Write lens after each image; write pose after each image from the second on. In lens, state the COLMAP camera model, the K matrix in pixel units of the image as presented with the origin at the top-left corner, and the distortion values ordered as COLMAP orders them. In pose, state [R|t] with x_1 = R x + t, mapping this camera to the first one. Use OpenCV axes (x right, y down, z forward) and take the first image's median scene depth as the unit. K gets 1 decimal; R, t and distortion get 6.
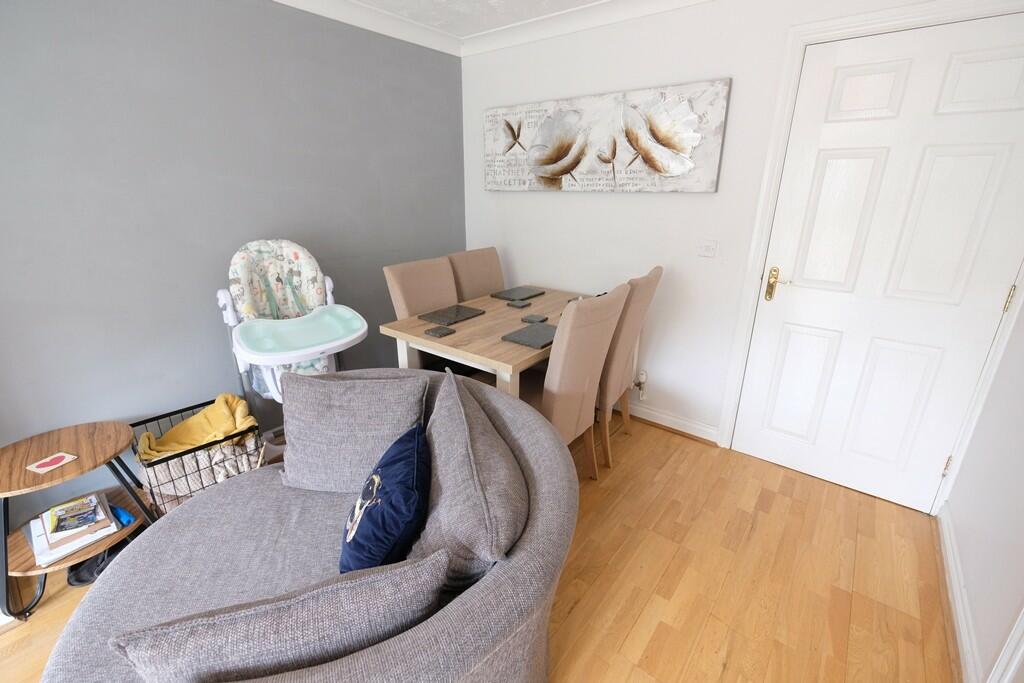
lens RADIAL K [[446.7, 0, 513.1], [0, 446.7, 341.8], [0, 0, 1]] dist [0.001407, 0.000171]
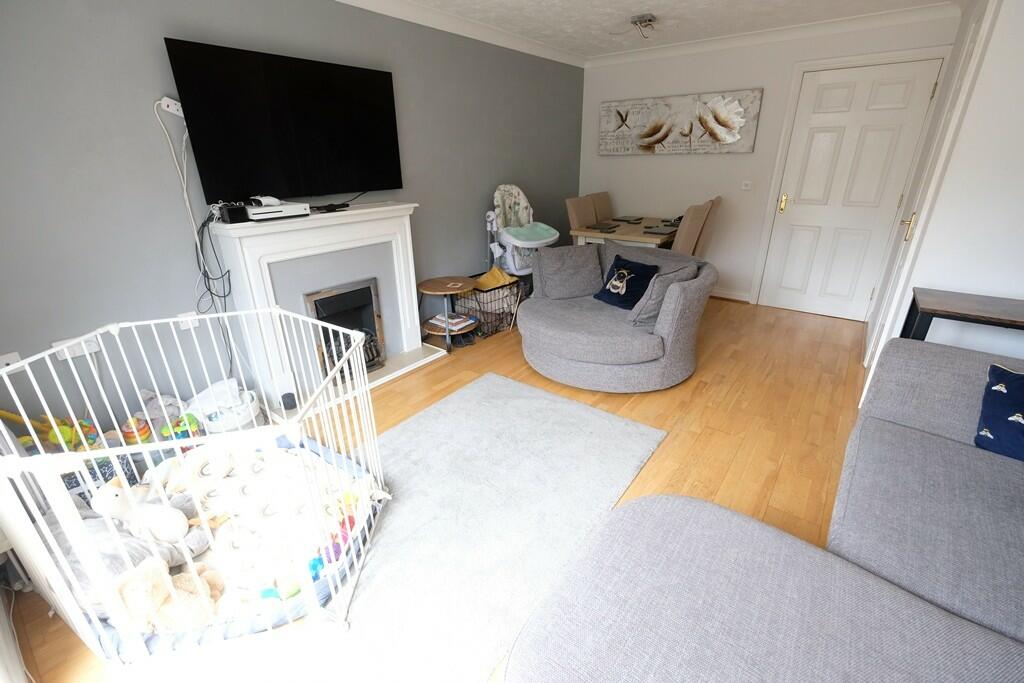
lens RADIAL K [[446.7, 0, 512.5], [0, 446.7, 340.5], [0, 0, 1]] dist [0.001407, 0.000171]
pose [[0.999736, -0.022554, 0.004340, -0.507027], [0.022263, 0.998055, 0.058233, 0.276658], [-0.005645, -0.058121, 0.998294, -0.784862]]
